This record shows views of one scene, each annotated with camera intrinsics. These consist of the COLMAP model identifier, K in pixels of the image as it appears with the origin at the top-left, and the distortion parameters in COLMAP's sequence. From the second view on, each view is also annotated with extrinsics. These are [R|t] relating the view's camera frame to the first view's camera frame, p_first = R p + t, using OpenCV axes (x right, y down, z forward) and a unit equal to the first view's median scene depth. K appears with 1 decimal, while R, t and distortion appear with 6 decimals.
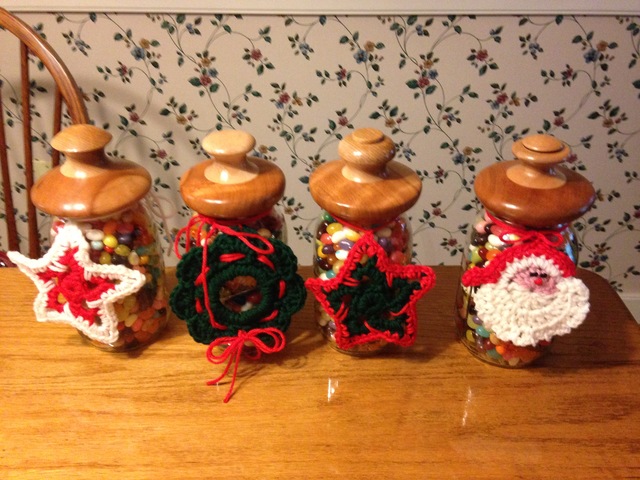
lens RADIAL K [[560.1, 0, 320.0], [0, 560.1, 240.0], [0, 0, 1]] dist [0.178919, -0.275427]
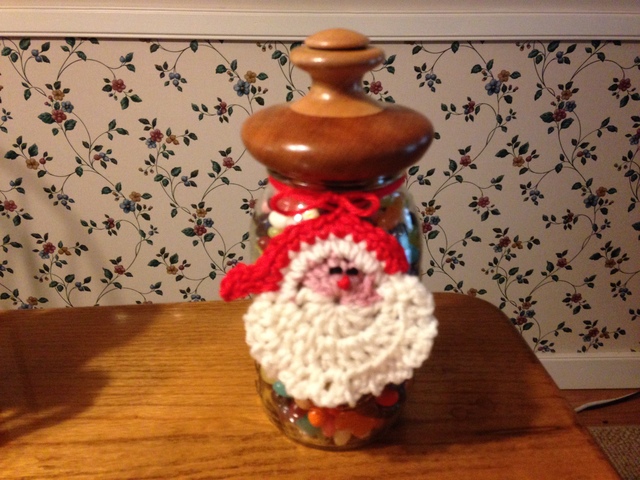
lens RADIAL K [[560.1, 0, 320.0], [0, 560.1, 240.0], [0, 0, 1]] dist [0.178919, -0.275427]
pose [[0.995798, -0.024023, 0.088366, 0.111166], [0.036399, 0.989308, -0.141226, 0.038439], [-0.084029, 0.143849, 0.986026, 0.163329]]
